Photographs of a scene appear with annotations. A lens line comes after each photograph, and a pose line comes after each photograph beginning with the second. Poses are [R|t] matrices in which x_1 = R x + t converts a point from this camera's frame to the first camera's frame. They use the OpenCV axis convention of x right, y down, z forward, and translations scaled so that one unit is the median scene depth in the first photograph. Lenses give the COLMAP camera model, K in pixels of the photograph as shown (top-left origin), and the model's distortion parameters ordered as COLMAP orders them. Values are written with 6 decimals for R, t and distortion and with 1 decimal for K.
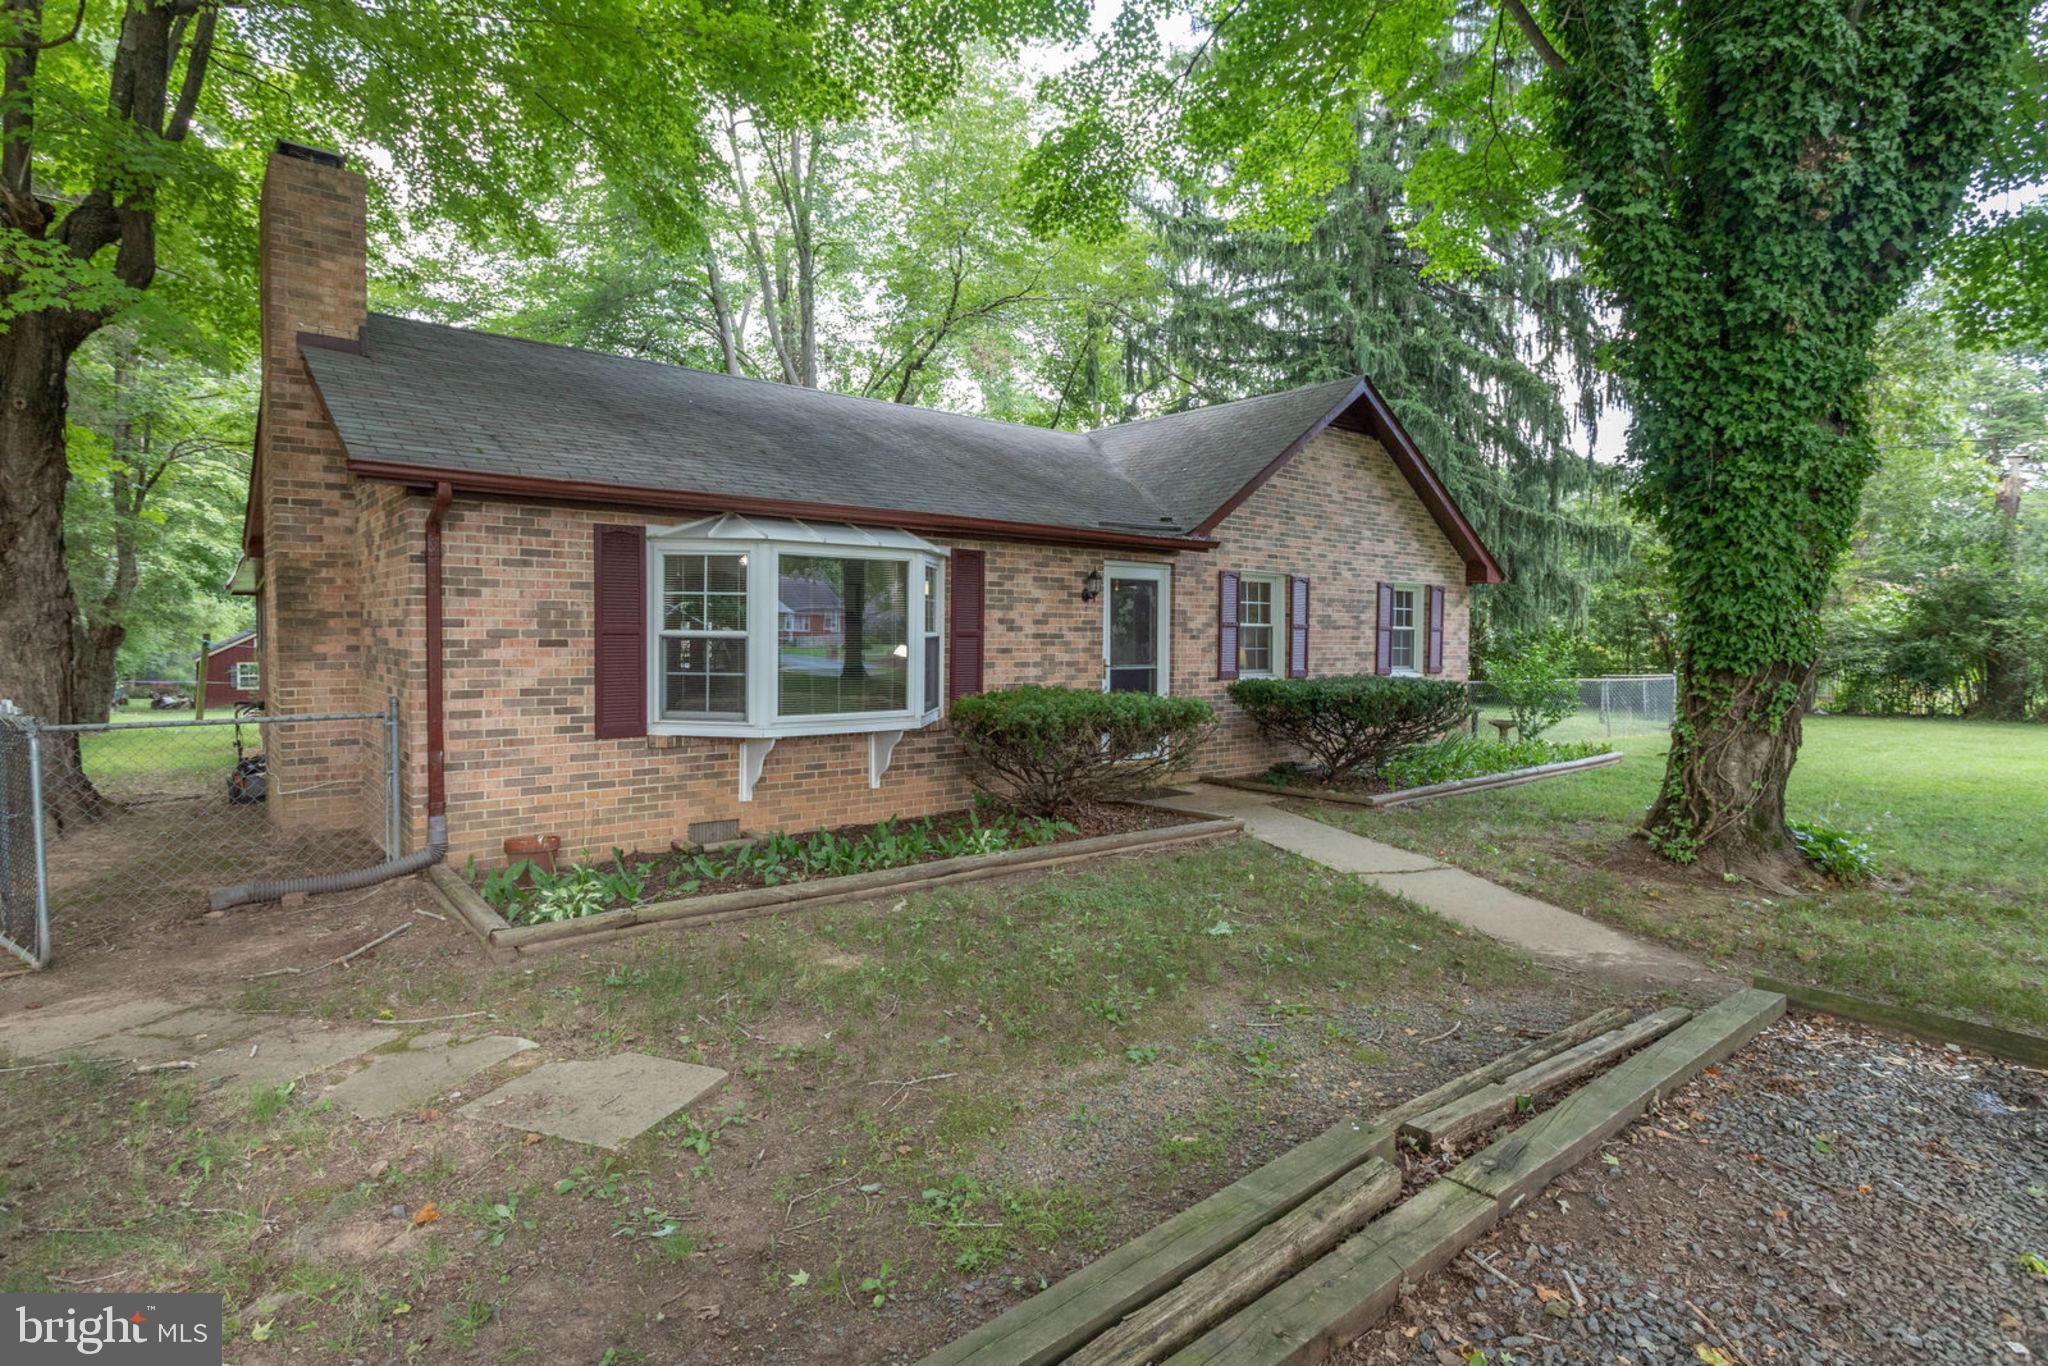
lens RADIAL K [[1050.5, 0, 1013.2], [0, 1050.5, 650.7], [0, 0, 1]] dist [-0.020072, 0.000456]
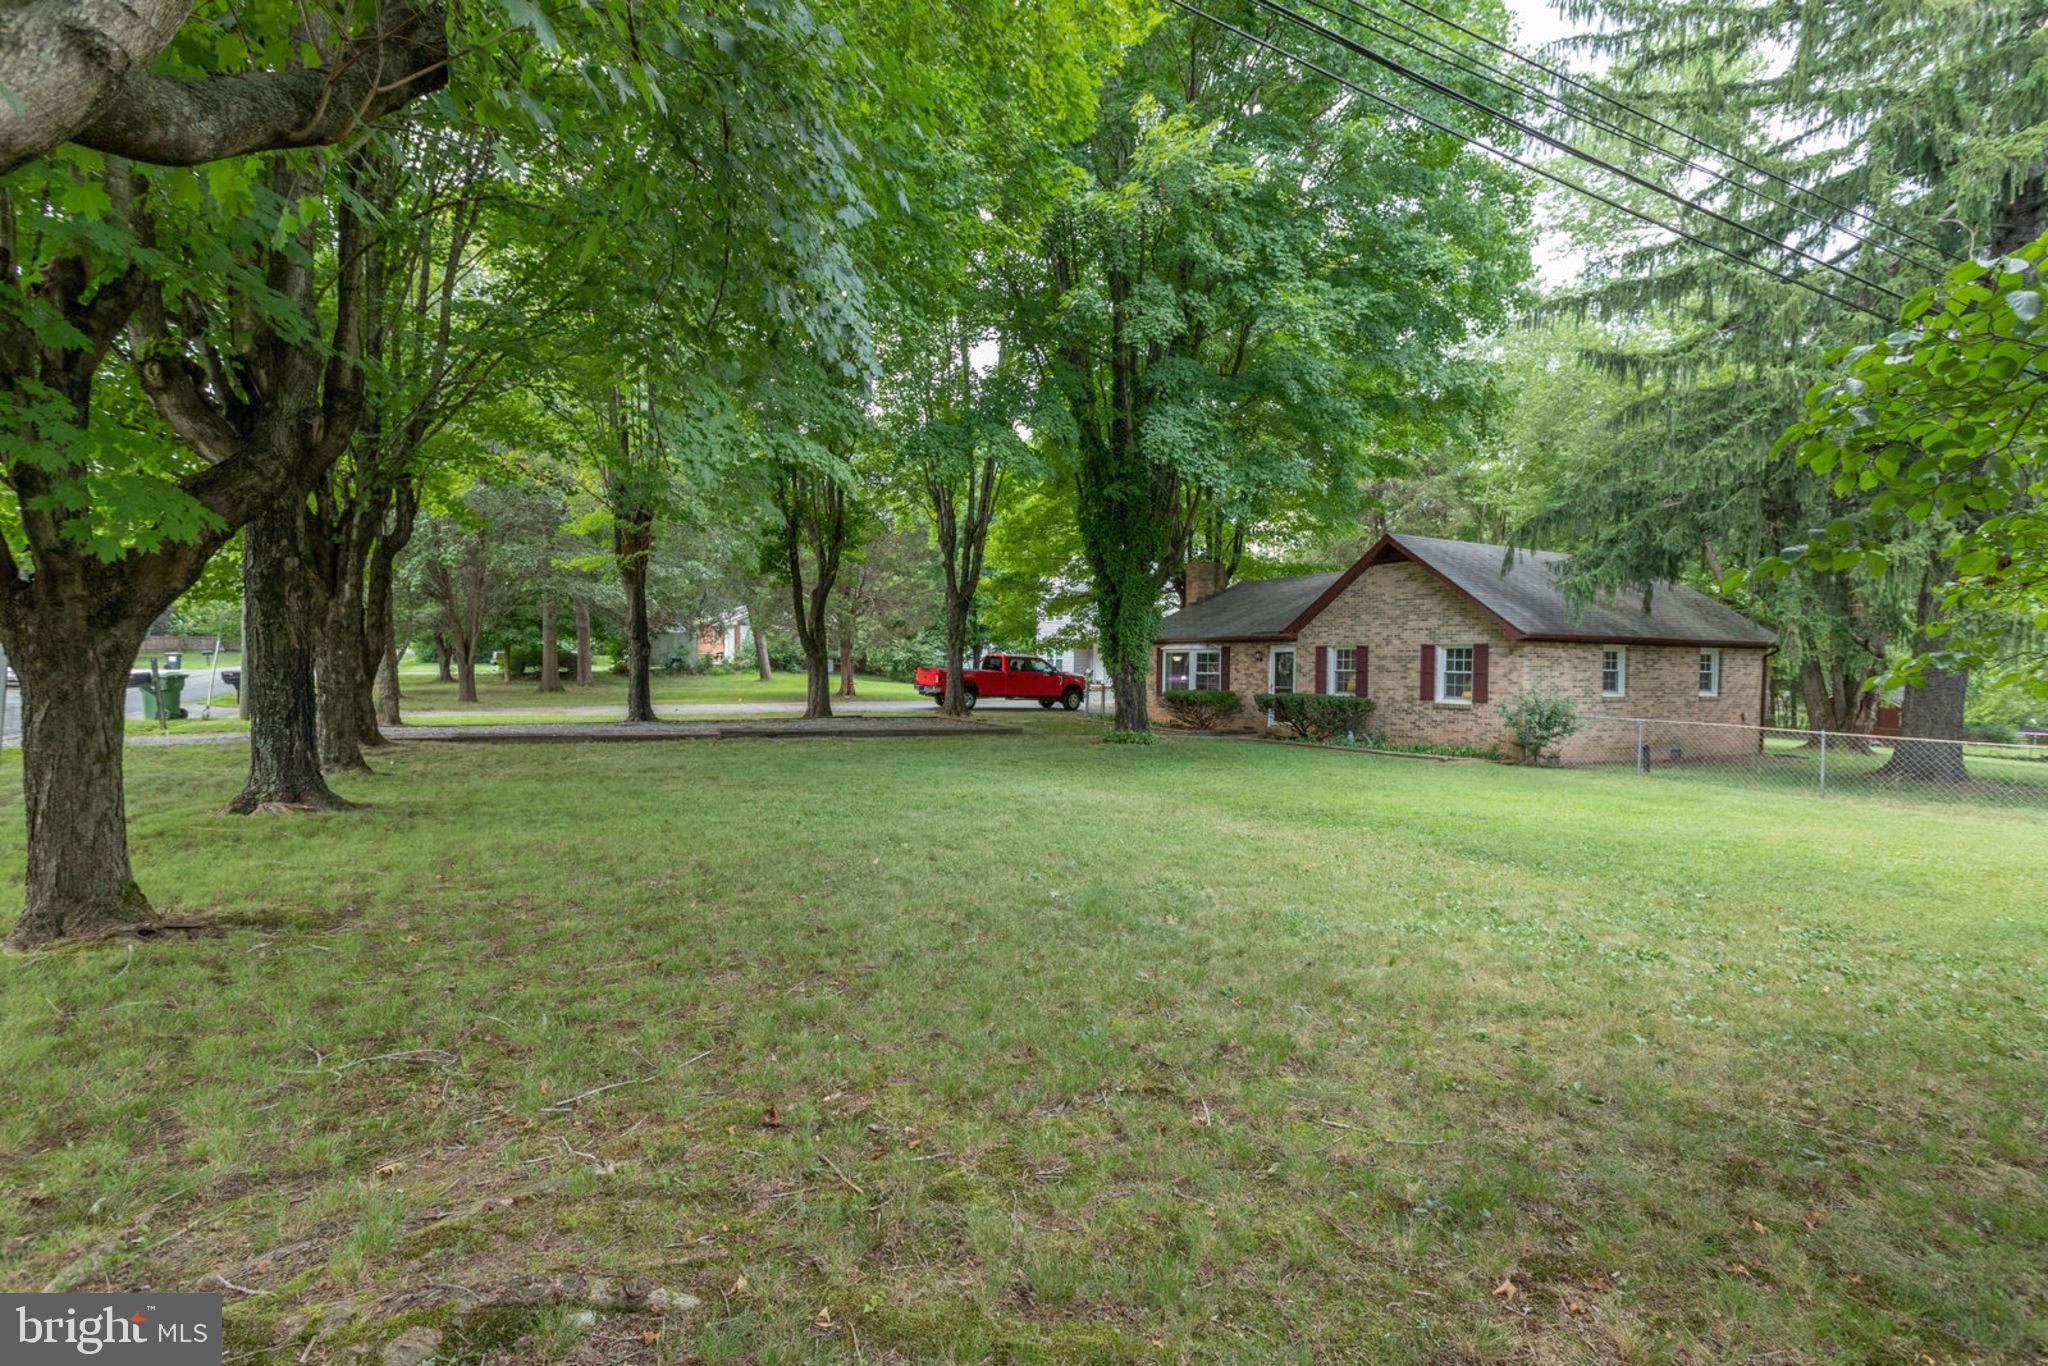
lens RADIAL K [[945.3, 0, 1024.0], [0, 945.3, 683.0], [0, 0, 1]] dist [0.000419, 0.000100]
pose [[-0.199650, 0.008944, -0.979826, 2.801752], [-0.029407, 0.999453, 0.015115, -0.011833], [0.979426, 0.031831, -0.199278, 0.970131]]
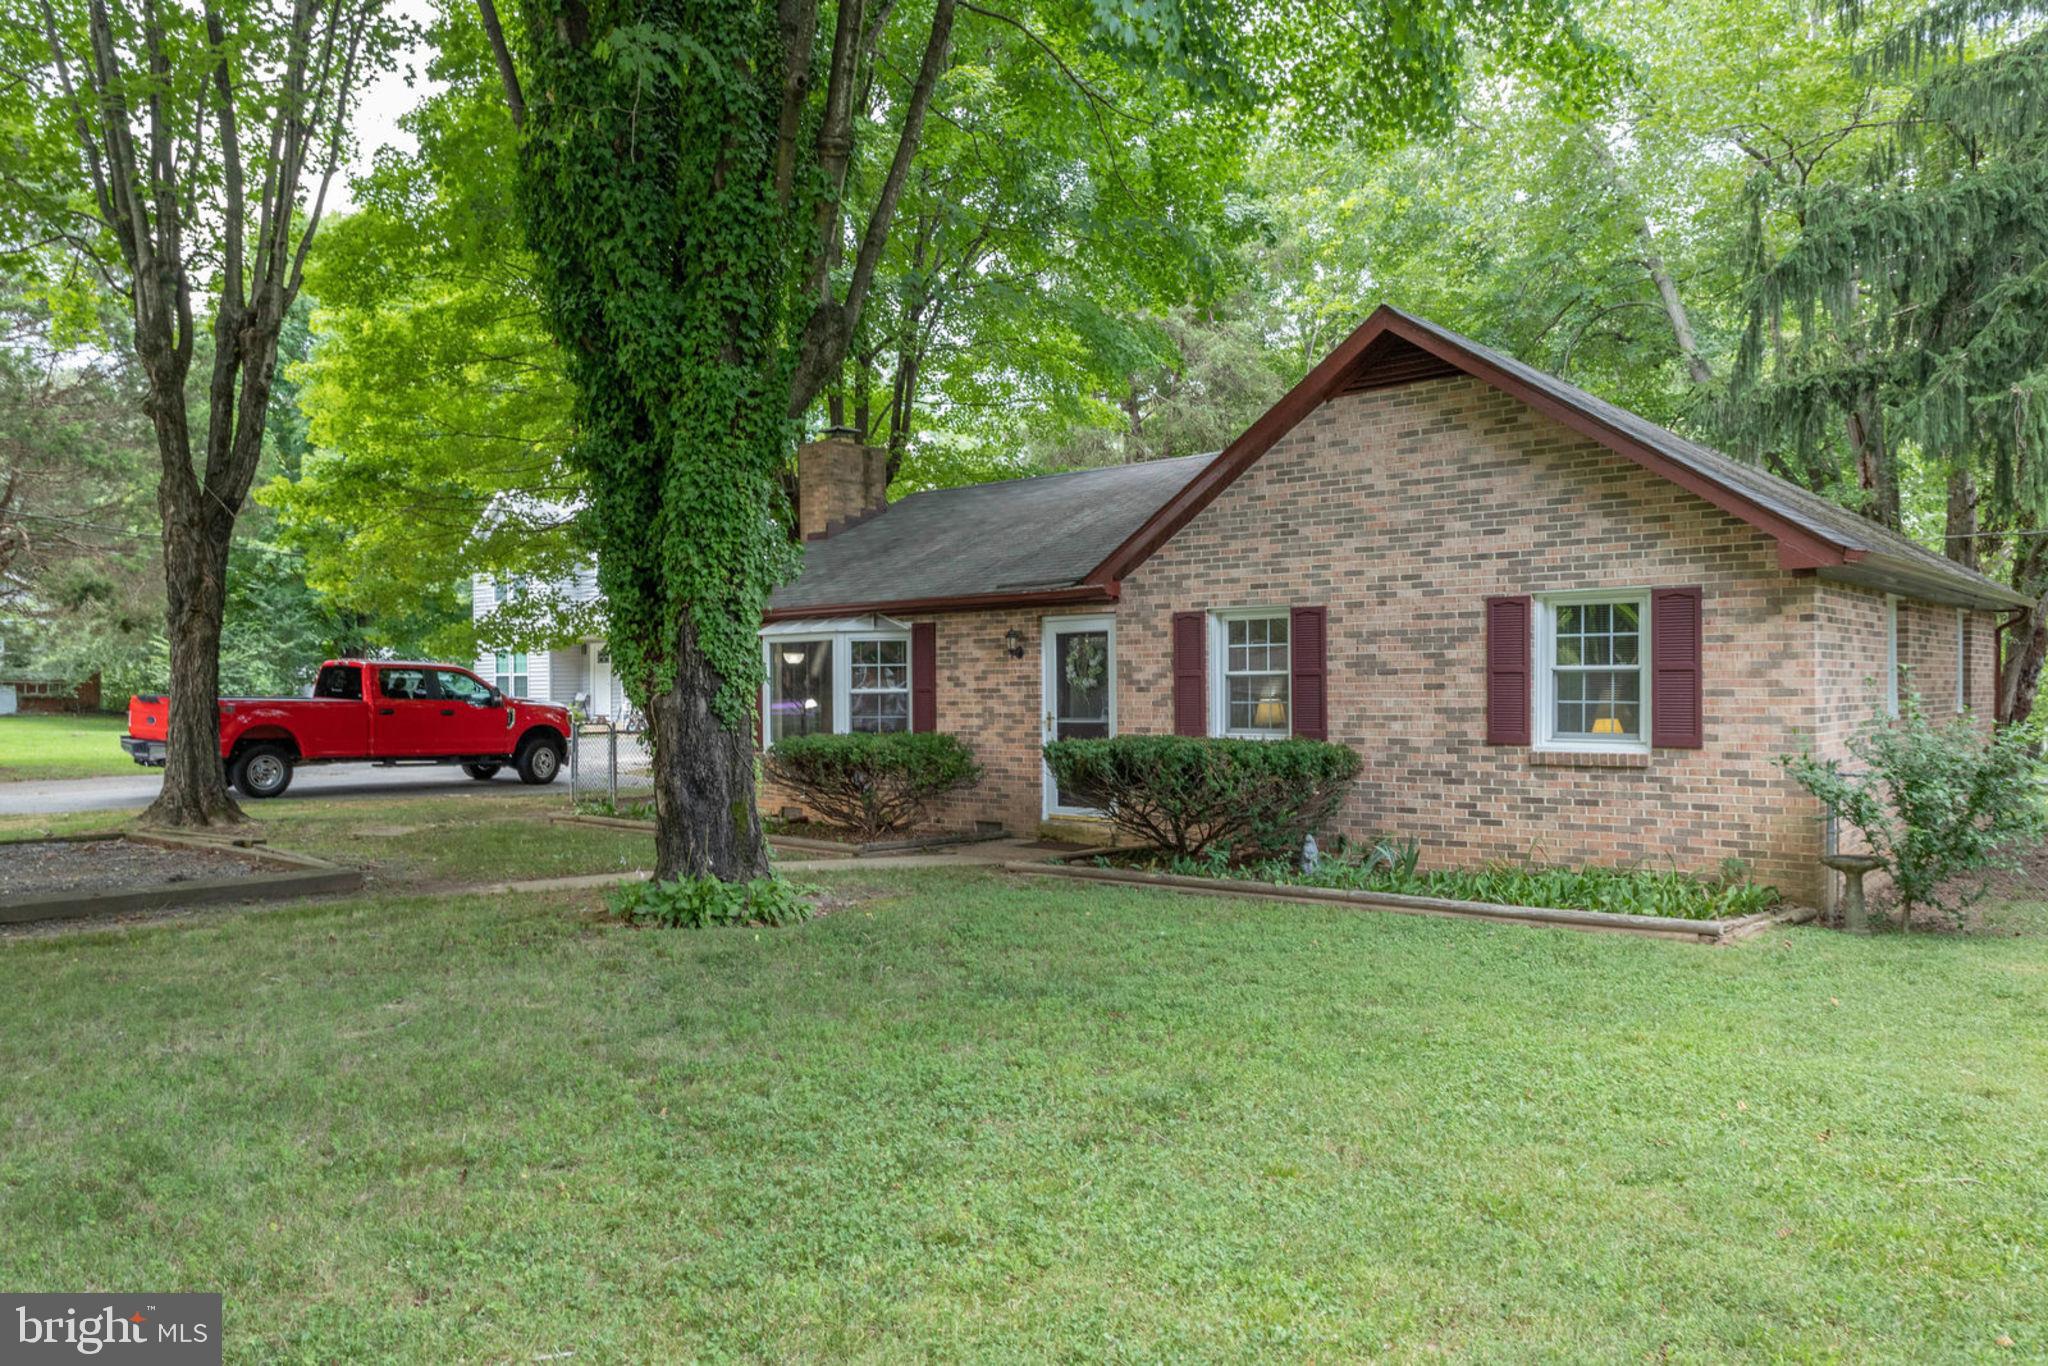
lens RADIAL K [[1405.4, 0, 1006.6], [0, 1405.4, 687.2], [0, 0, 1]] dist [-0.004596, 0.000896]
pose [[0.157432, -0.008892, -0.987490, 1.626556], [-0.003958, 0.999946, -0.009635, -0.003280], [0.987522, 0.005425, 0.157388, 0.828798]]
